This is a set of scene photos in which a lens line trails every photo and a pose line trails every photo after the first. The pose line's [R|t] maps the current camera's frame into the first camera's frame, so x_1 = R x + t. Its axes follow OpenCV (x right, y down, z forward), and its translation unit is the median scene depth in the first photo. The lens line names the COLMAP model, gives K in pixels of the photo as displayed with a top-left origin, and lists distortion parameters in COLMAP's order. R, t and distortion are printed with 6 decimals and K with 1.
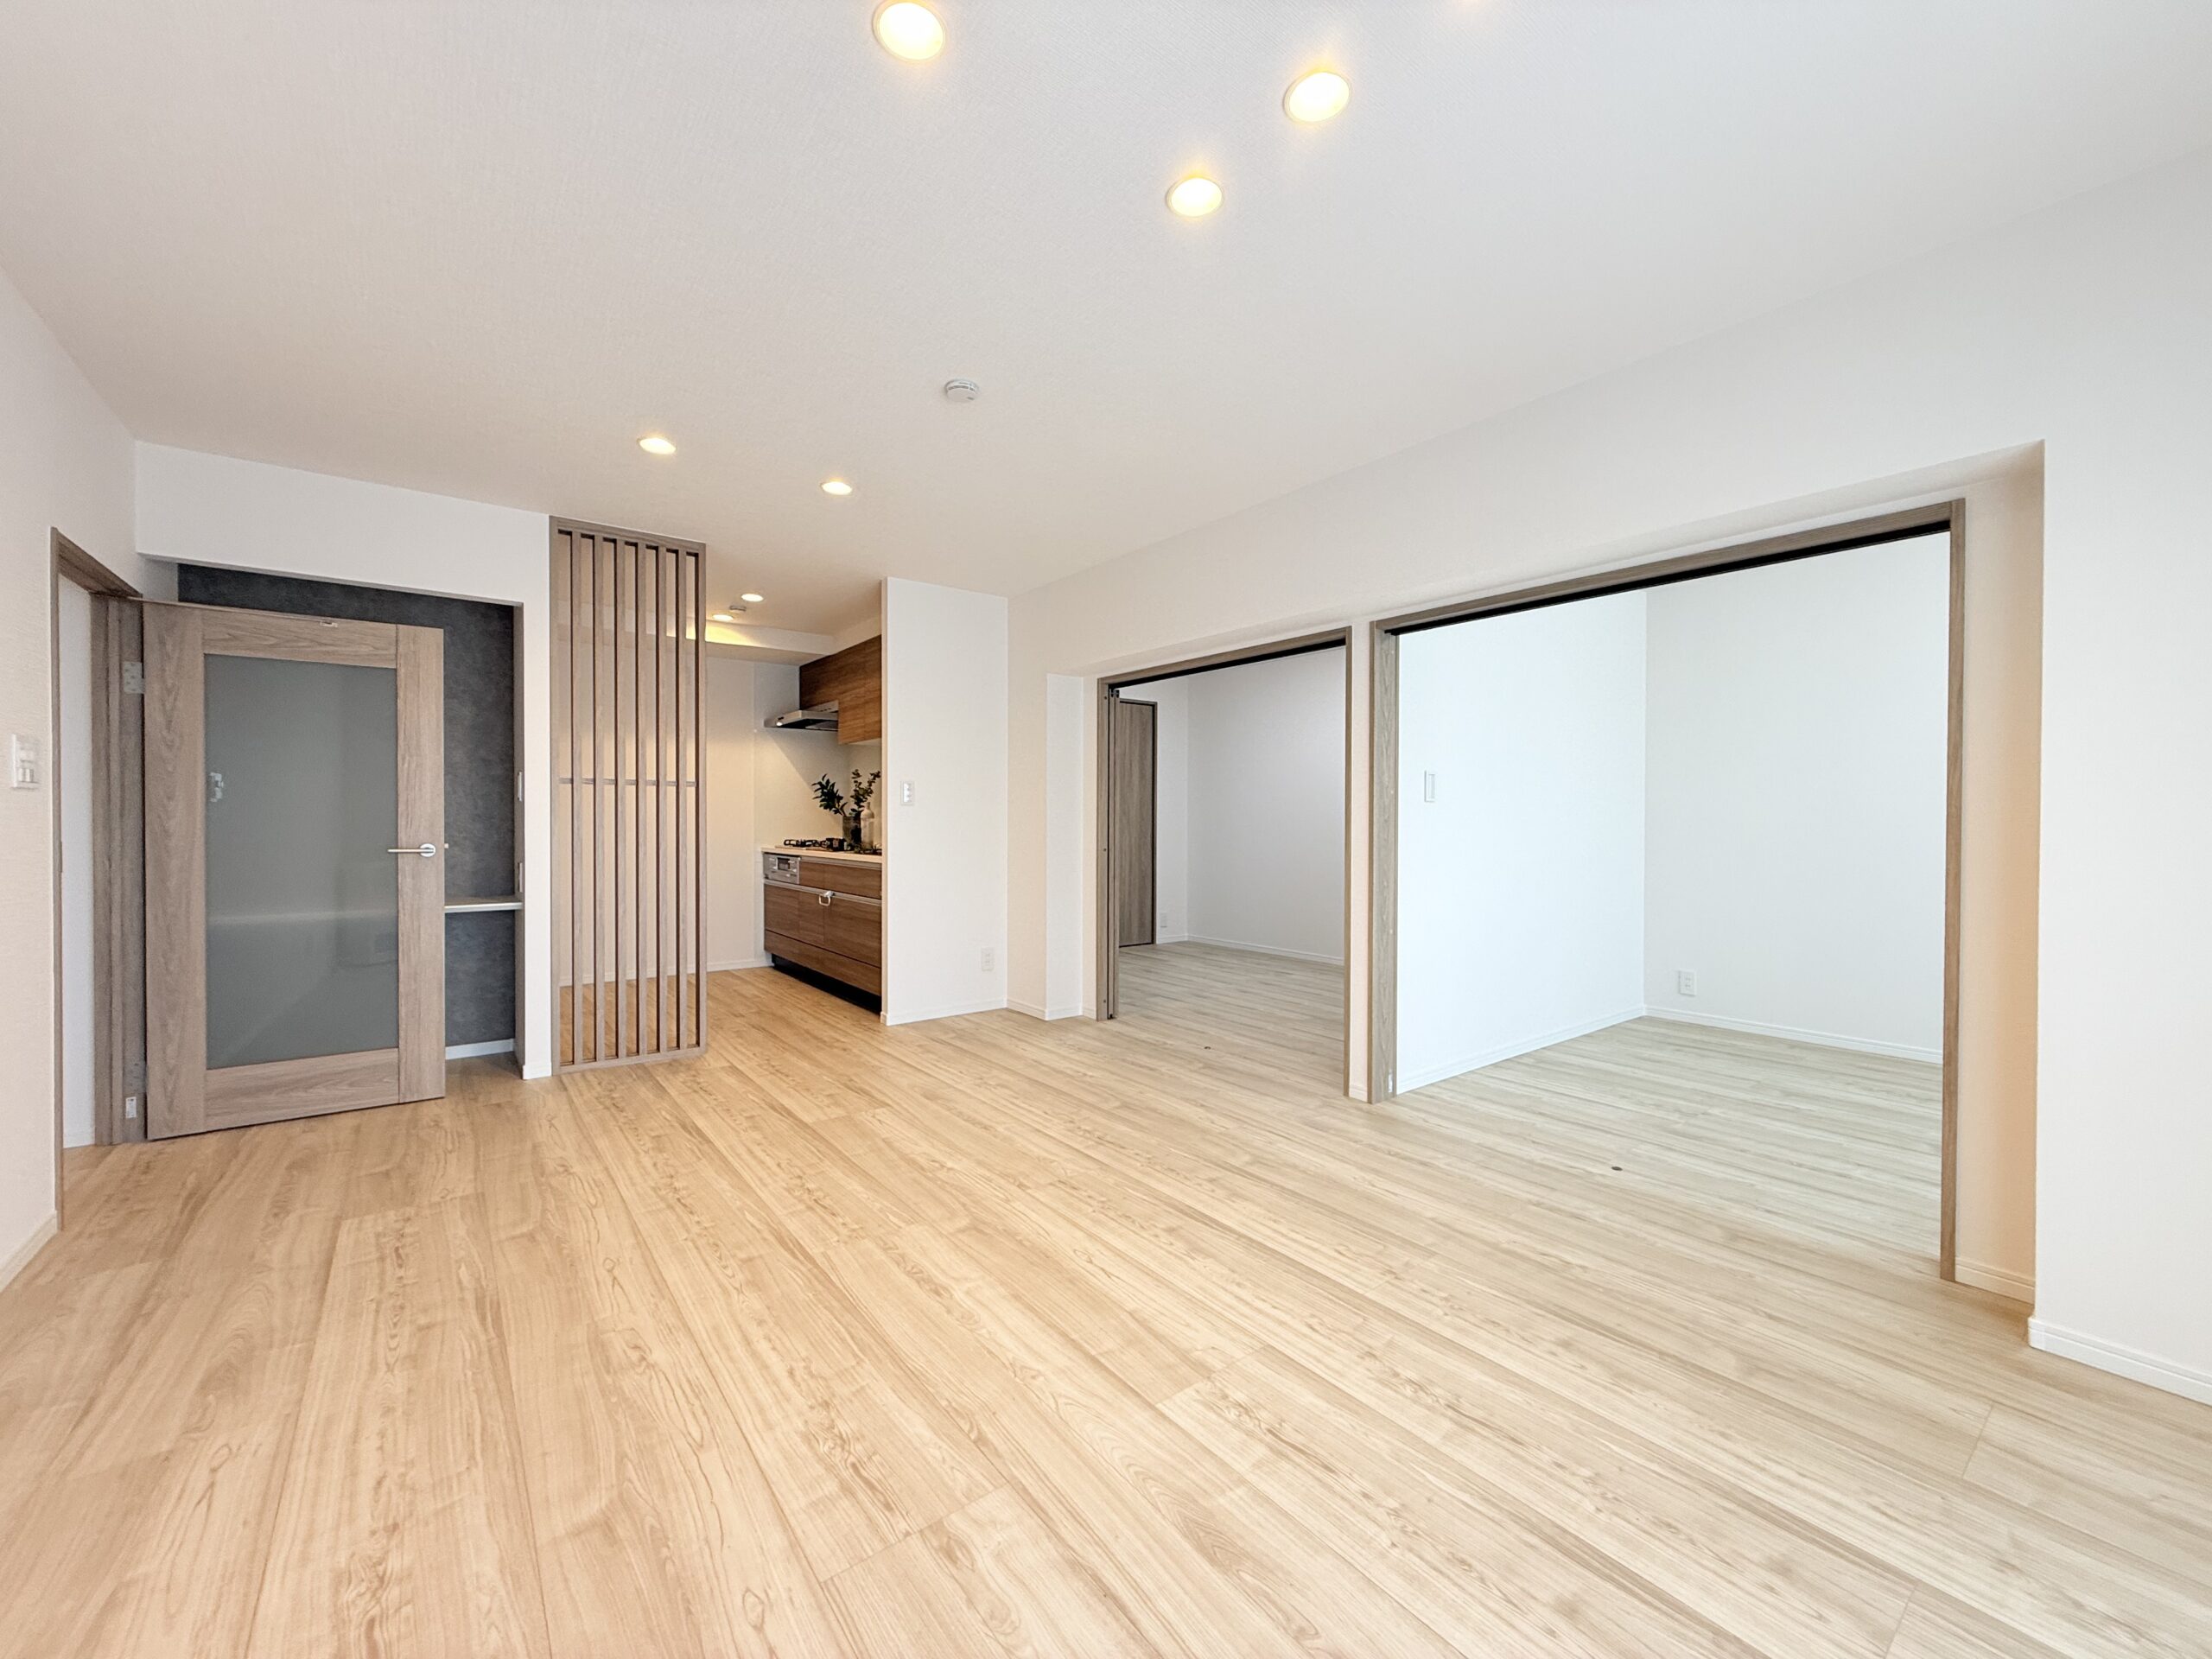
lens RADIAL K [[878.7, 0, 1097.4], [0, 878.7, 826.6], [0, 0, 1]] dist [0.000022, 0.000520]
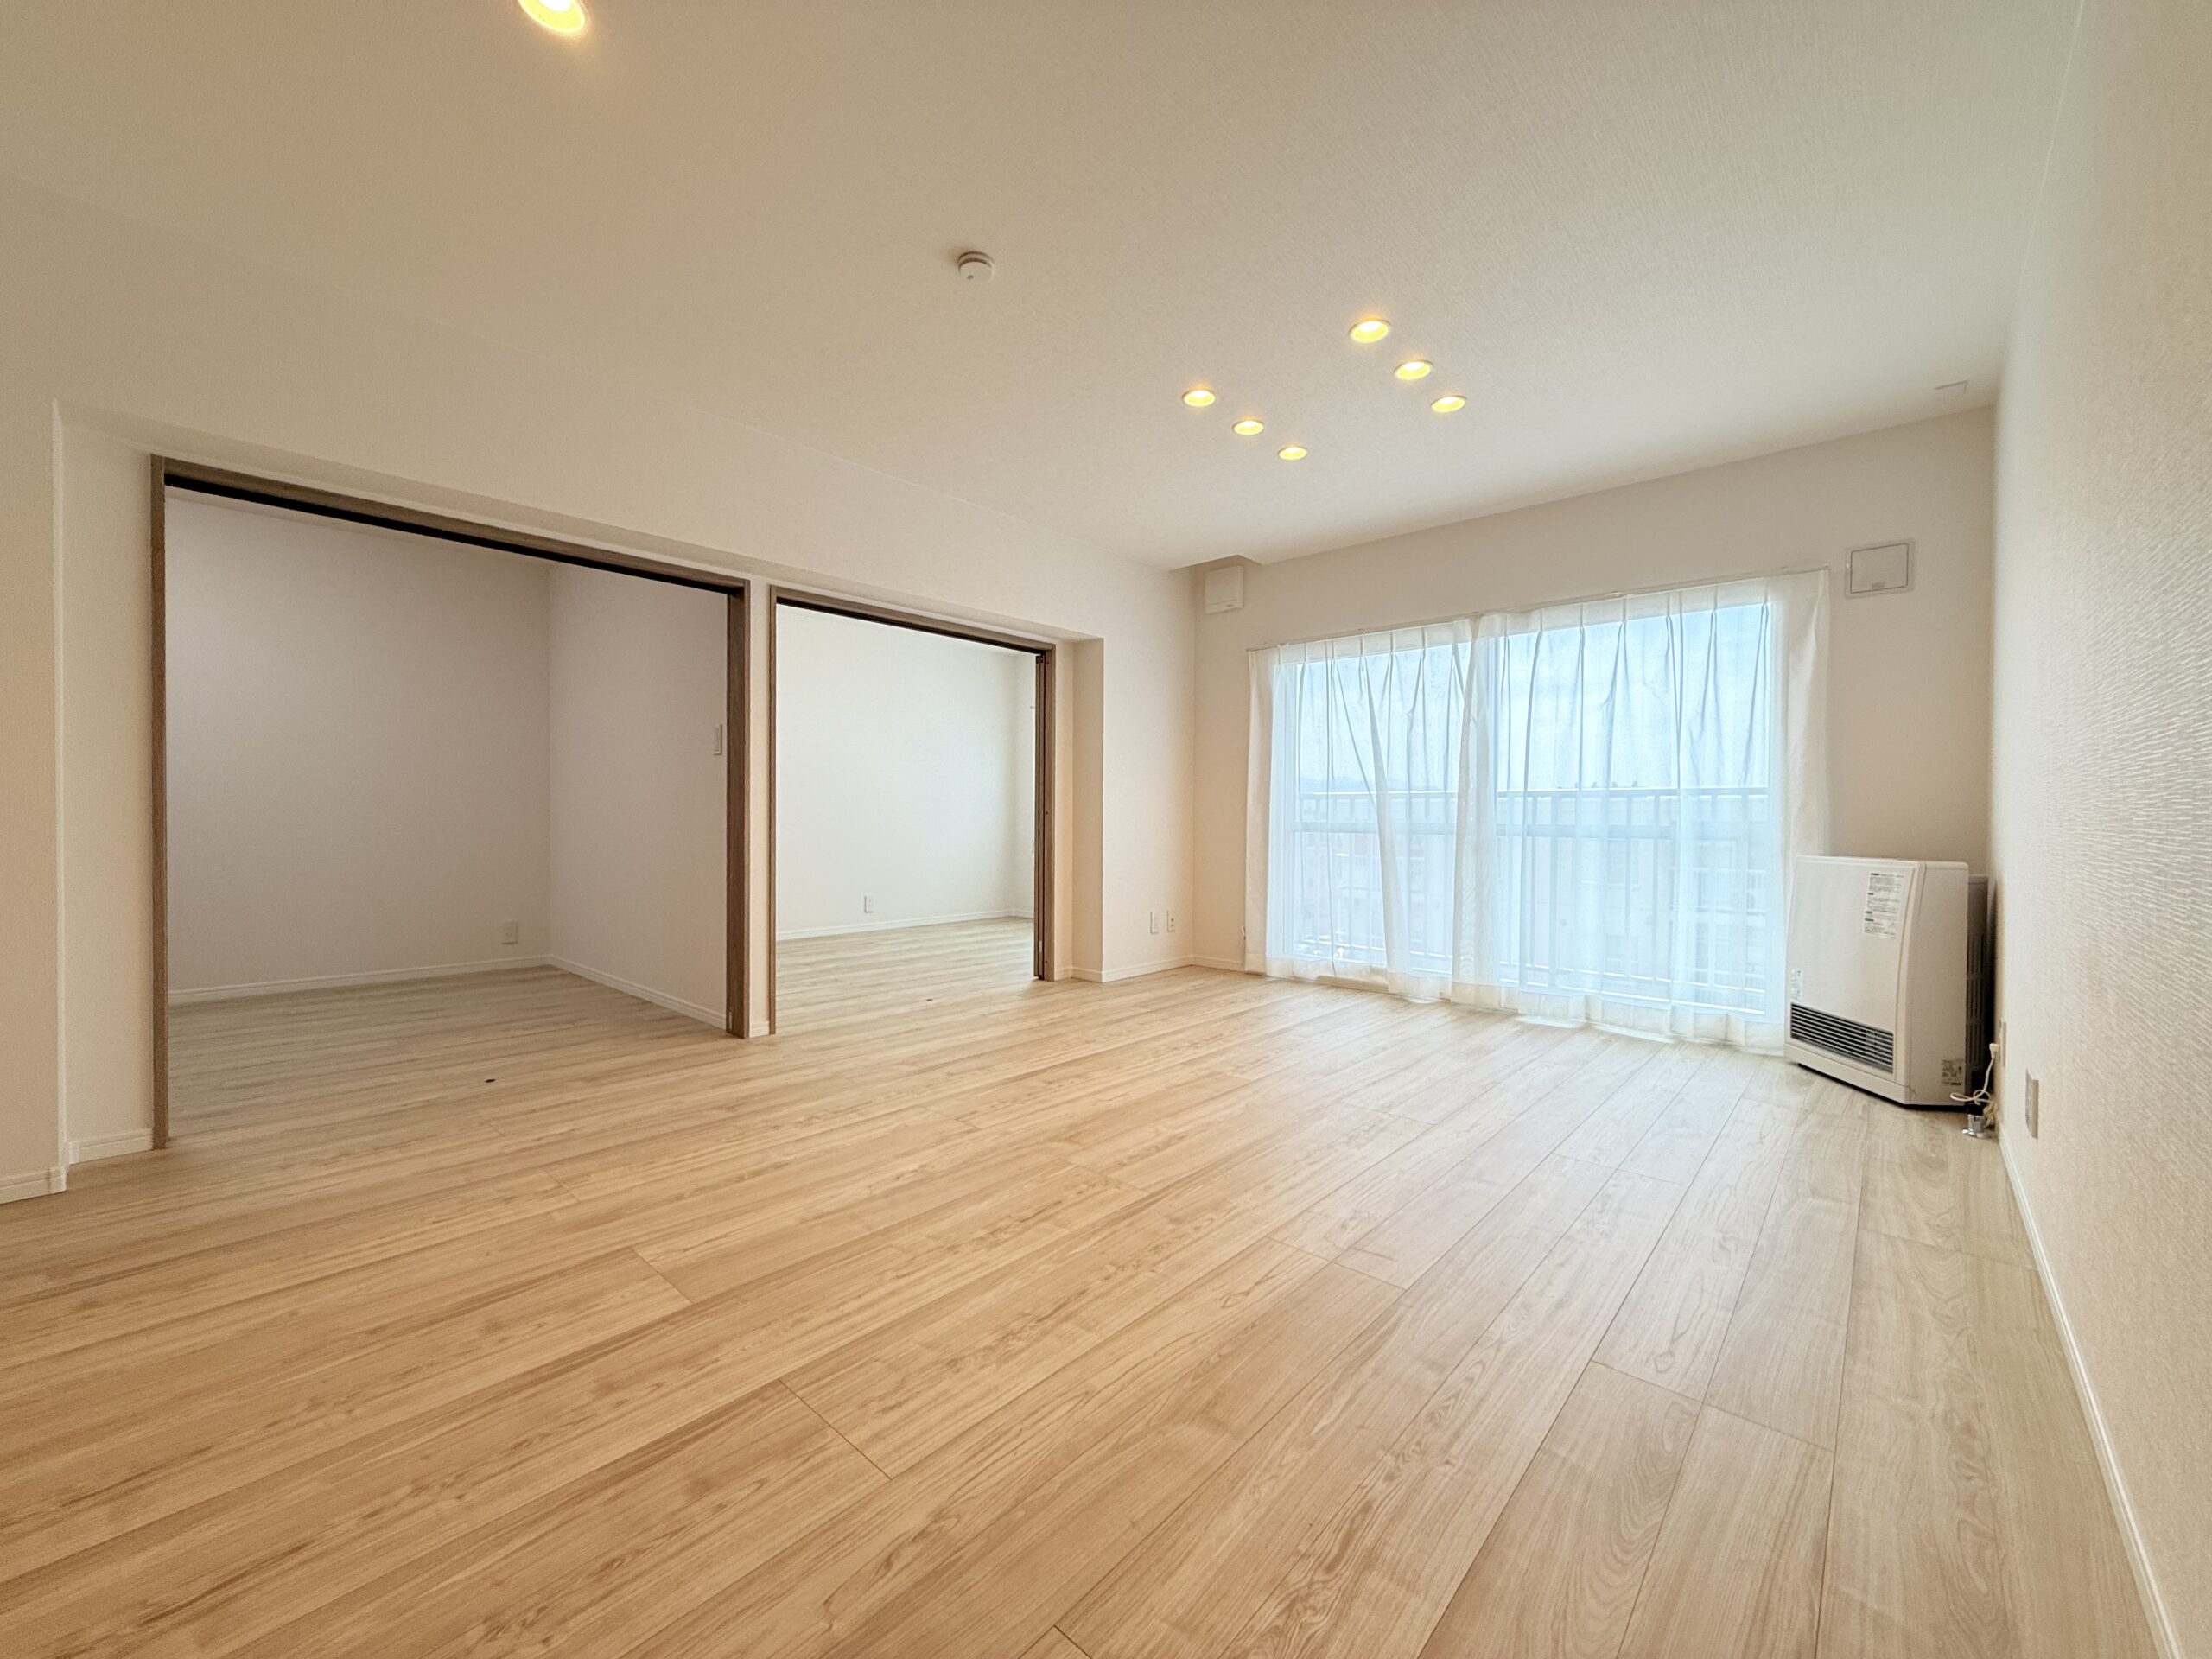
lens RADIAL K [[878.7, 0, 1097.4], [0, 878.7, 826.6], [0, 0, 1]] dist [0.000022, 0.000520]
pose [[-0.179017, -0.013892, 0.983748, -0.985945], [0.000710, 0.999898, 0.014249, 0.054957], [-0.983846, 0.003250, -0.178989, 0.962248]]
